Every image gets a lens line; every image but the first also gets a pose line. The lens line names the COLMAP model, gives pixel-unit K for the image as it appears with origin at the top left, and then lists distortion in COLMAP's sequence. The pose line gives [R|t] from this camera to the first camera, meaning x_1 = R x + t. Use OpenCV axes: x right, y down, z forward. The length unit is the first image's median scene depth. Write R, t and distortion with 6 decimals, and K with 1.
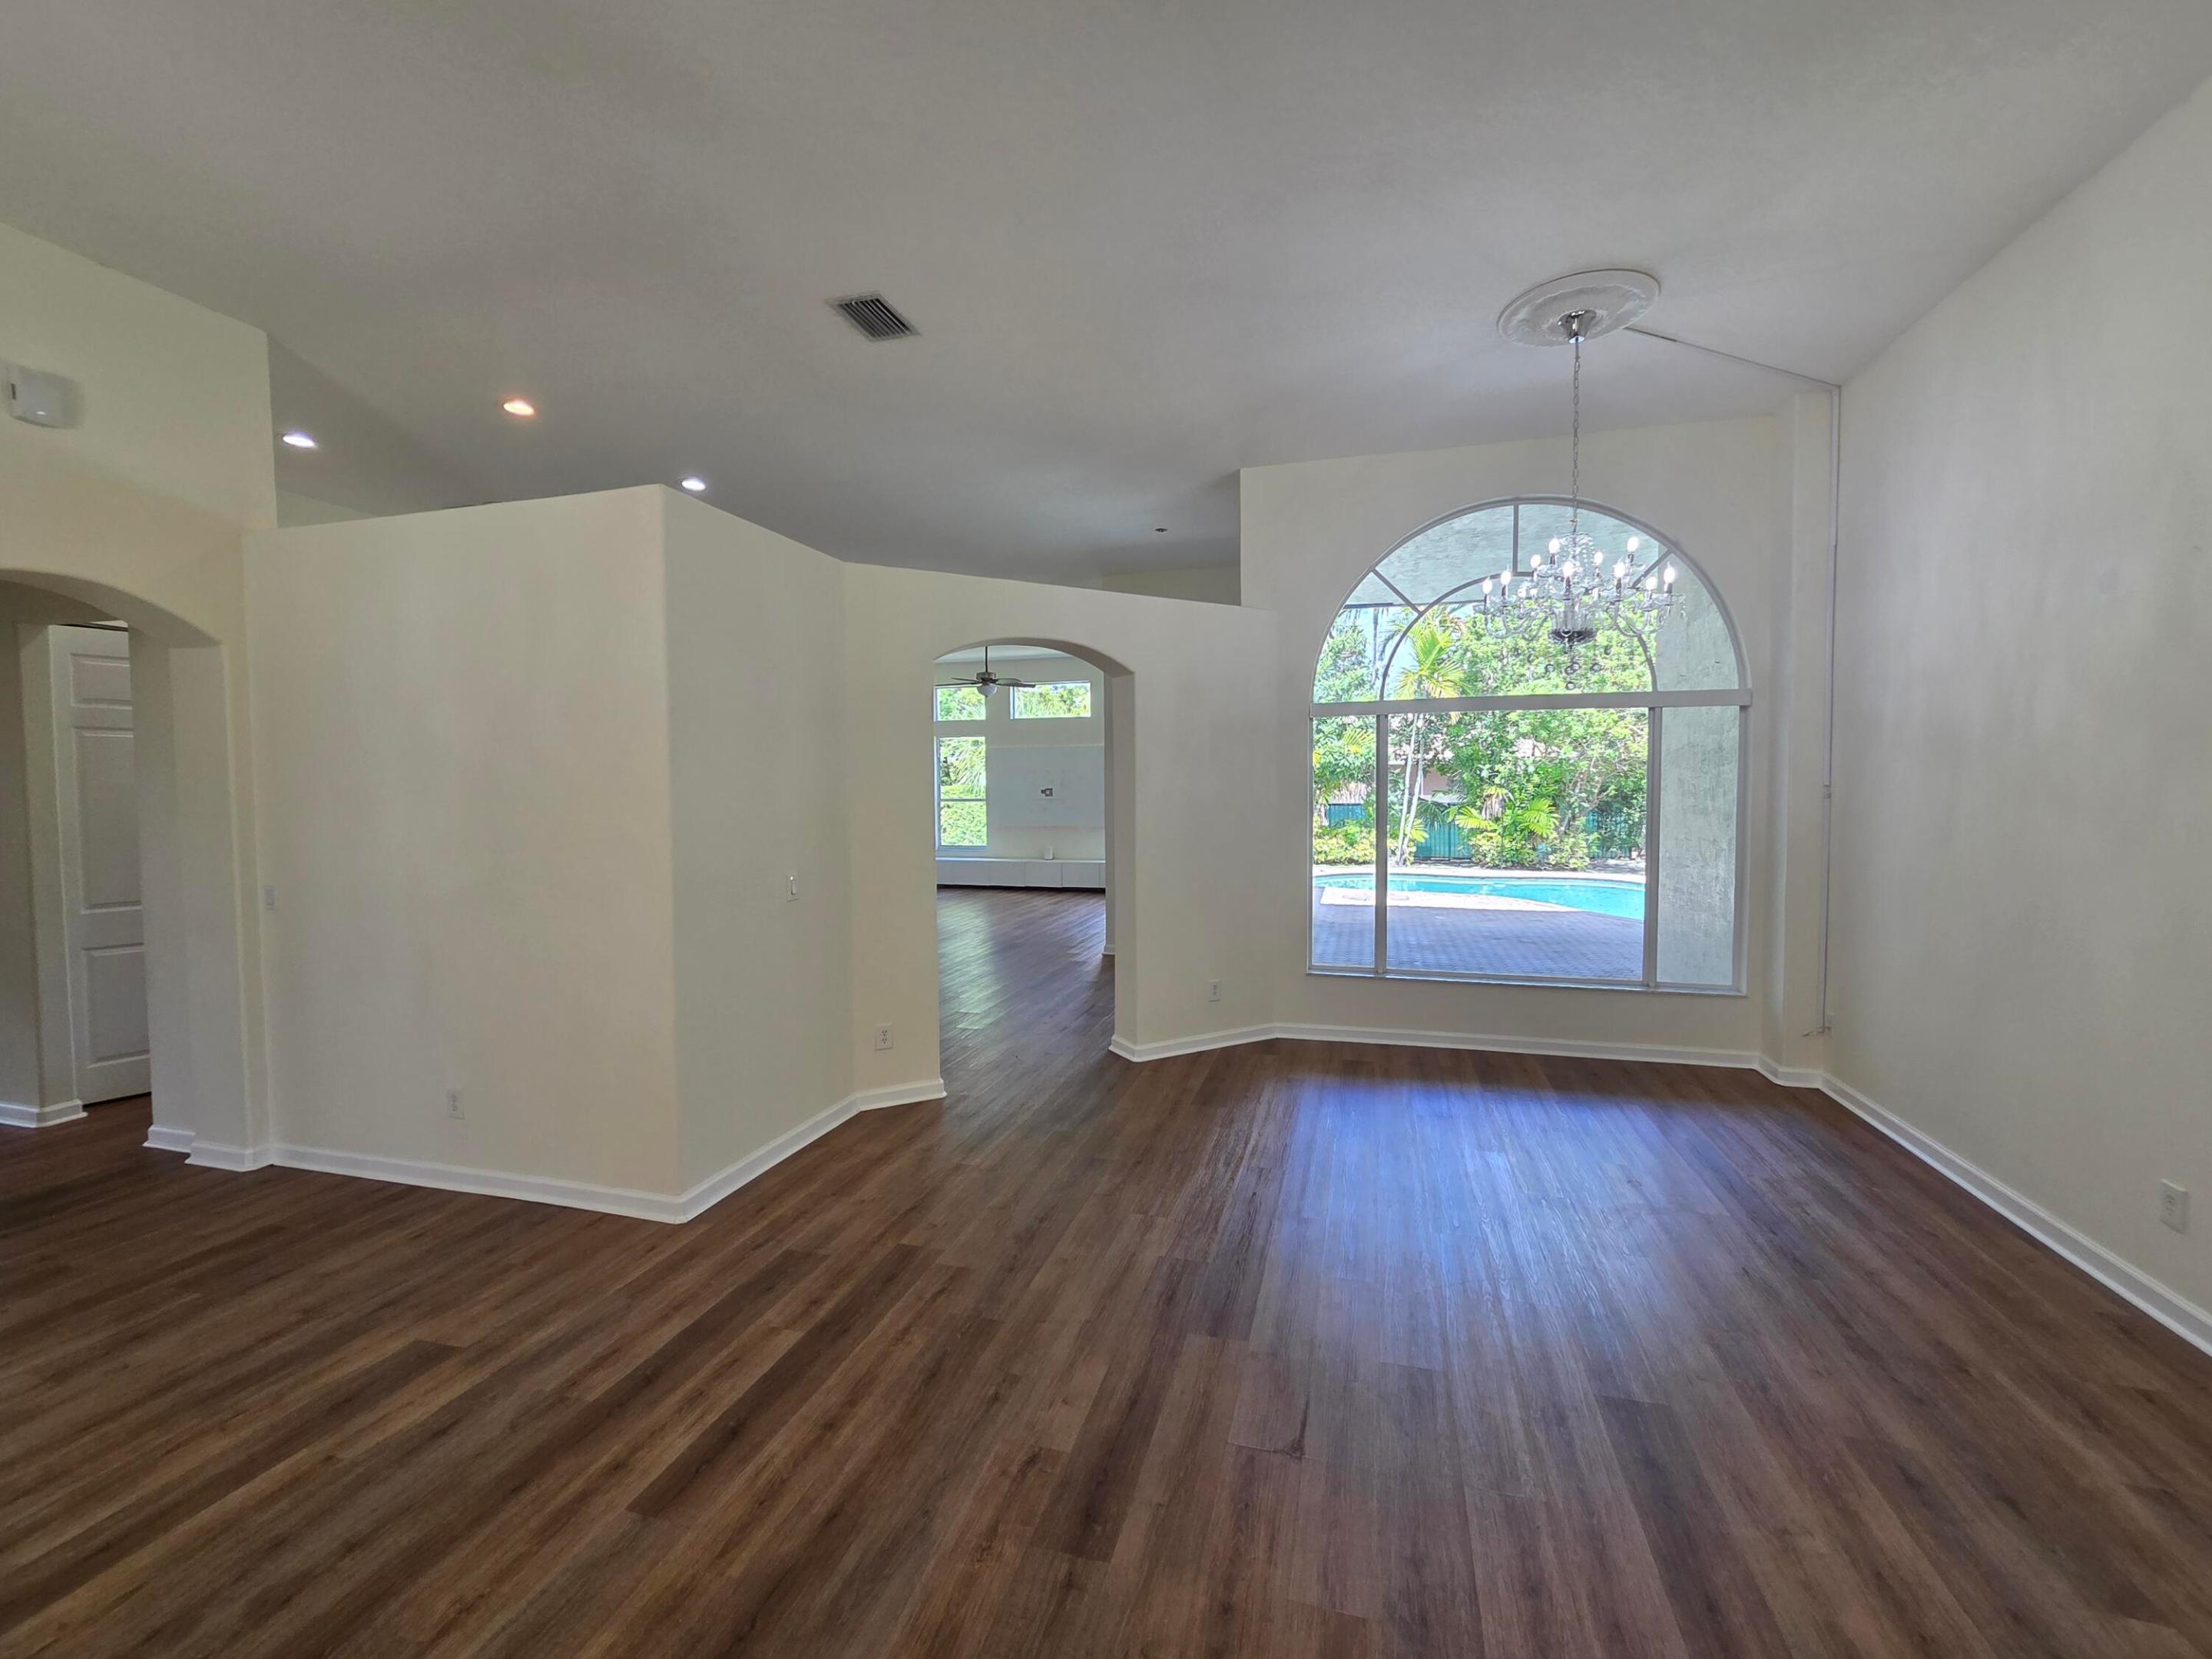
lens RADIAL K [[897.7, 0, 1115.9], [0, 897.7, 827.4], [0, 0, 1]] dist [-0.003967, -0.000388]
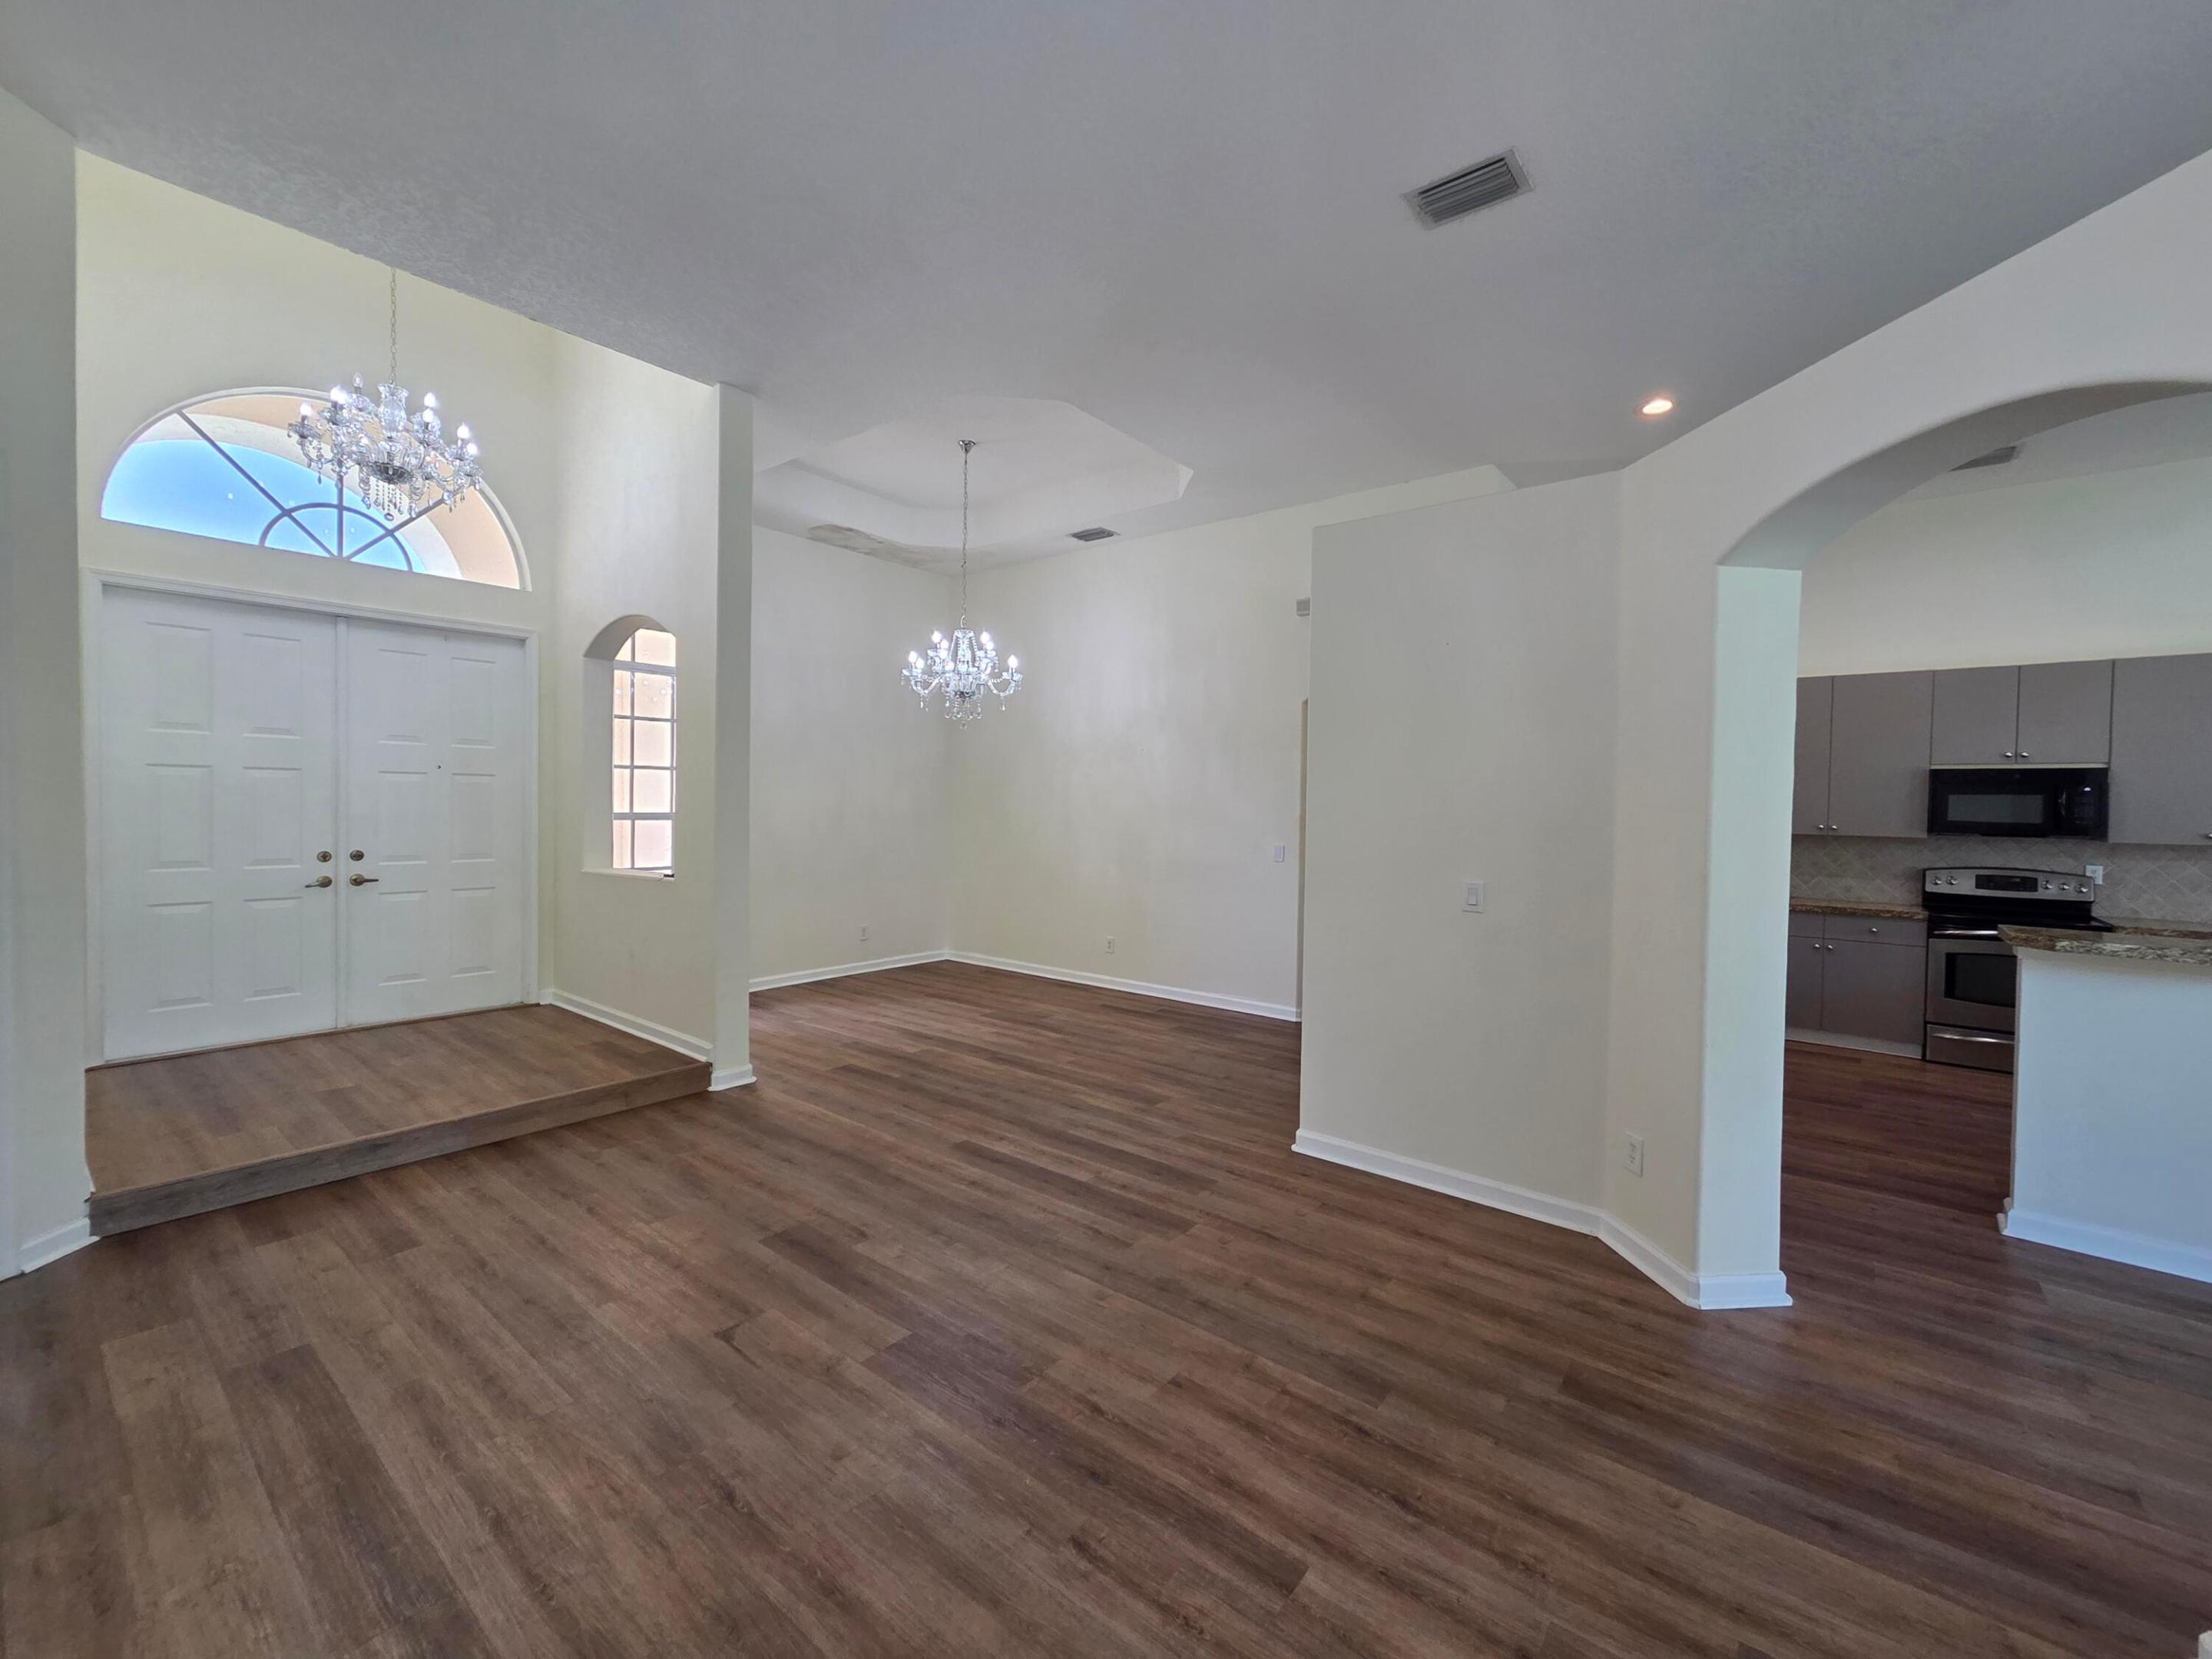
lens RADIAL K [[905.3, 0, 1115.0], [0, 905.3, 823.1], [0, 0, 1]] dist [0.004274, -0.000984]
pose [[-0.381336, 0.024545, -0.924111, 0.939694], [-0.056873, 0.997131, 0.049953, -0.045962], [0.922685, 0.071606, -0.378846, 1.626018]]
